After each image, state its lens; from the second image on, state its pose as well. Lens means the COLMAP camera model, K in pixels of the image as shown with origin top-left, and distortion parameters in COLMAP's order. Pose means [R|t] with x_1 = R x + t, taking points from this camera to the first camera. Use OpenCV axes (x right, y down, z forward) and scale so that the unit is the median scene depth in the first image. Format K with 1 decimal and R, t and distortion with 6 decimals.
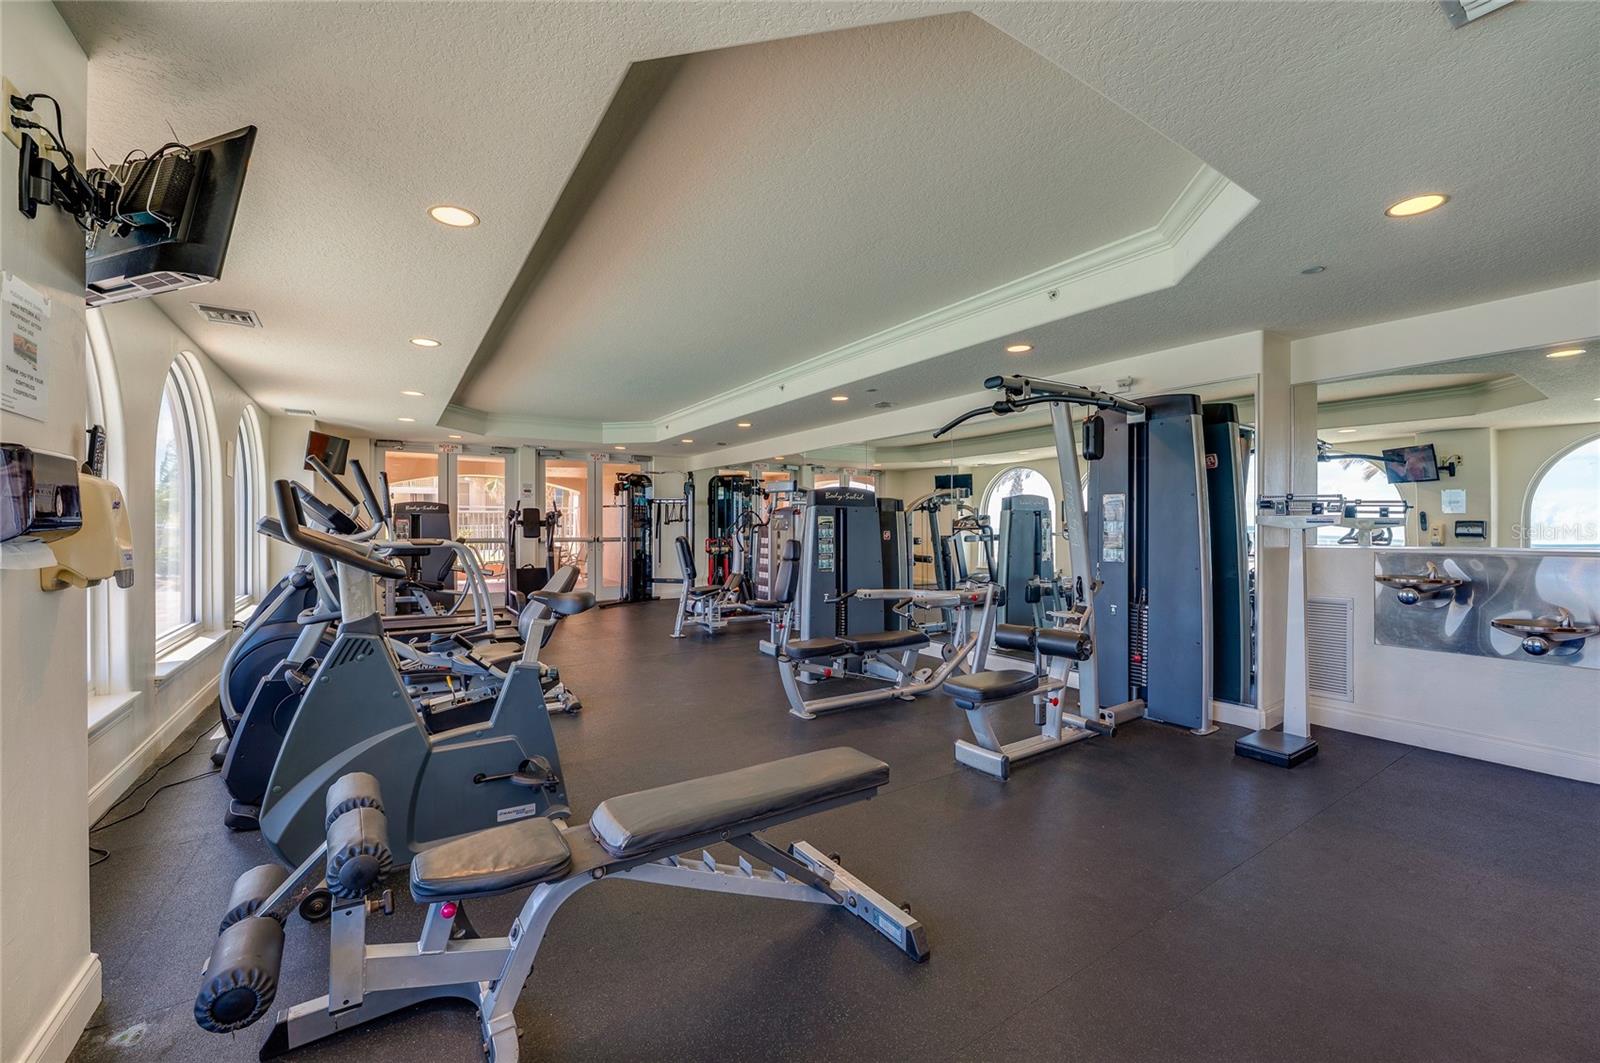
lens RADIAL K [[637.3, 0, 806.2], [0, 637.3, 535.4], [0, 0, 1]] dist [-0.000626, -0.000071]
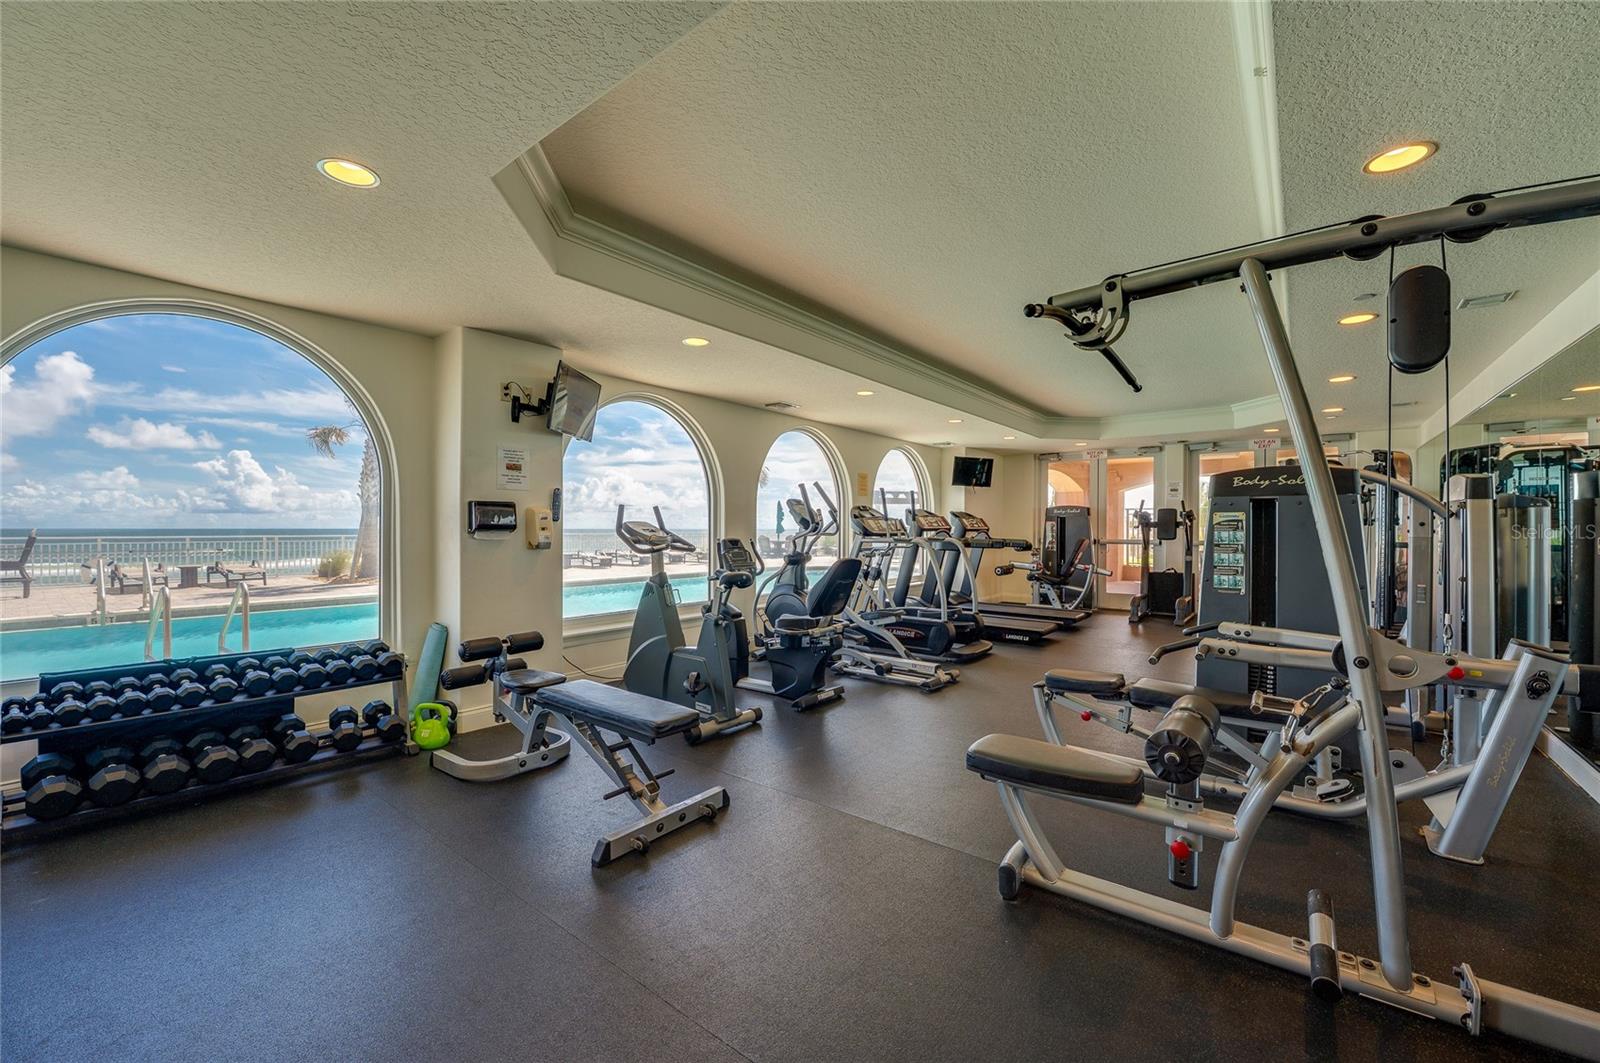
lens RADIAL K [[637.3, 0, 806.2], [0, 637.3, 535.4], [0, 0, 1]] dist [-0.000626, -0.000071]
pose [[0.310614, 0.013154, -0.950445, 0.464326], [-0.015671, 0.999839, 0.008716, -0.003623], [0.950407, 0.012187, 0.310770, 0.309261]]
